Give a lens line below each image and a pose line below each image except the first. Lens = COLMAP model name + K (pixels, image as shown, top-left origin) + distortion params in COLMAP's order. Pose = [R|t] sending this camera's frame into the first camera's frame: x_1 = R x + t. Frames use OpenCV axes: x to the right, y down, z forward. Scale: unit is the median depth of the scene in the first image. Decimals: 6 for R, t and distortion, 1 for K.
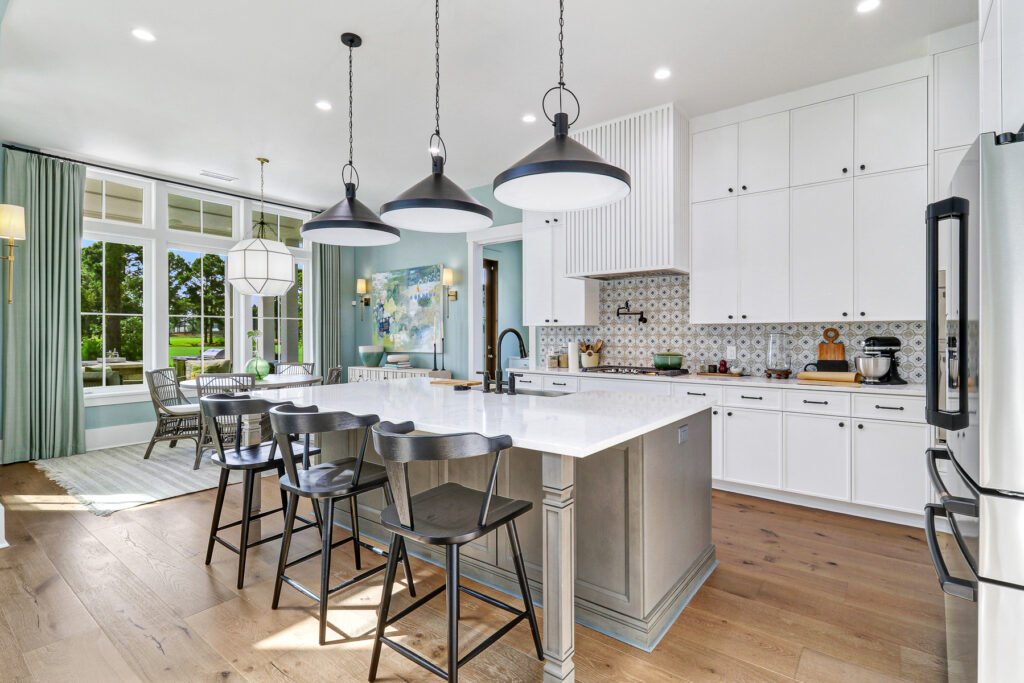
lens RADIAL K [[489.1, 0, 512.0], [0, 489.1, 341.5], [0, 0, 1]] dist [-0.000315, -0.000067]
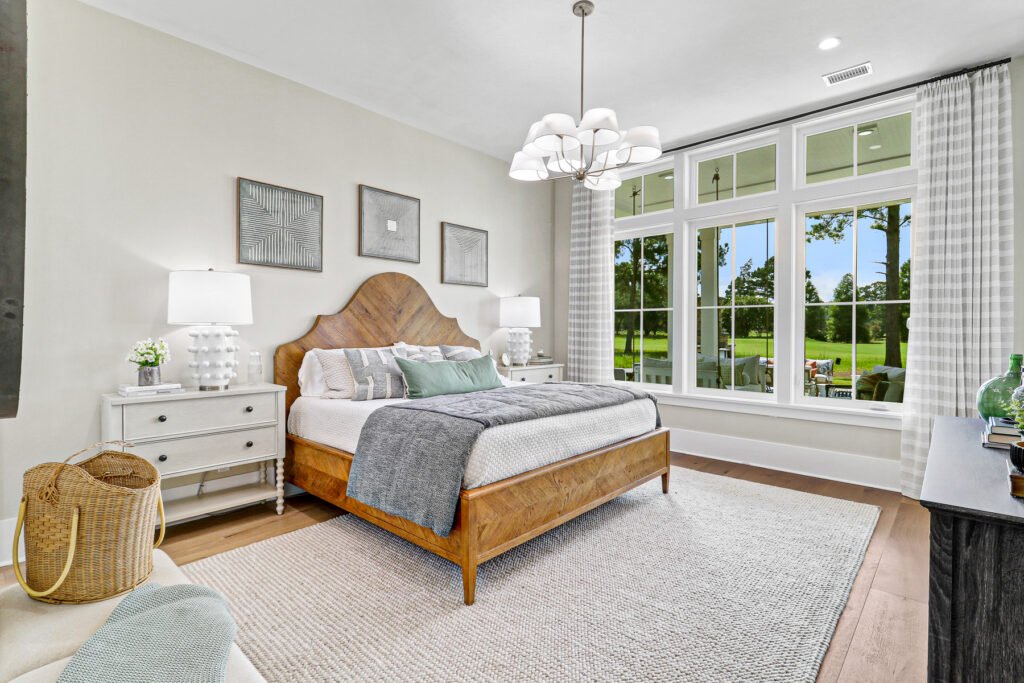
lens RADIAL K [[489.1, 0, 512.0], [0, 489.1, 341.5], [0, 0, 1]] dist [-0.000315, -0.000067]
pose [[-0.077458, 0.031064, -0.996512, 0.171803], [-0.000726, 0.999512, 0.031213, -0.023655], [0.996995, 0.003141, -0.077397, 0.811687]]
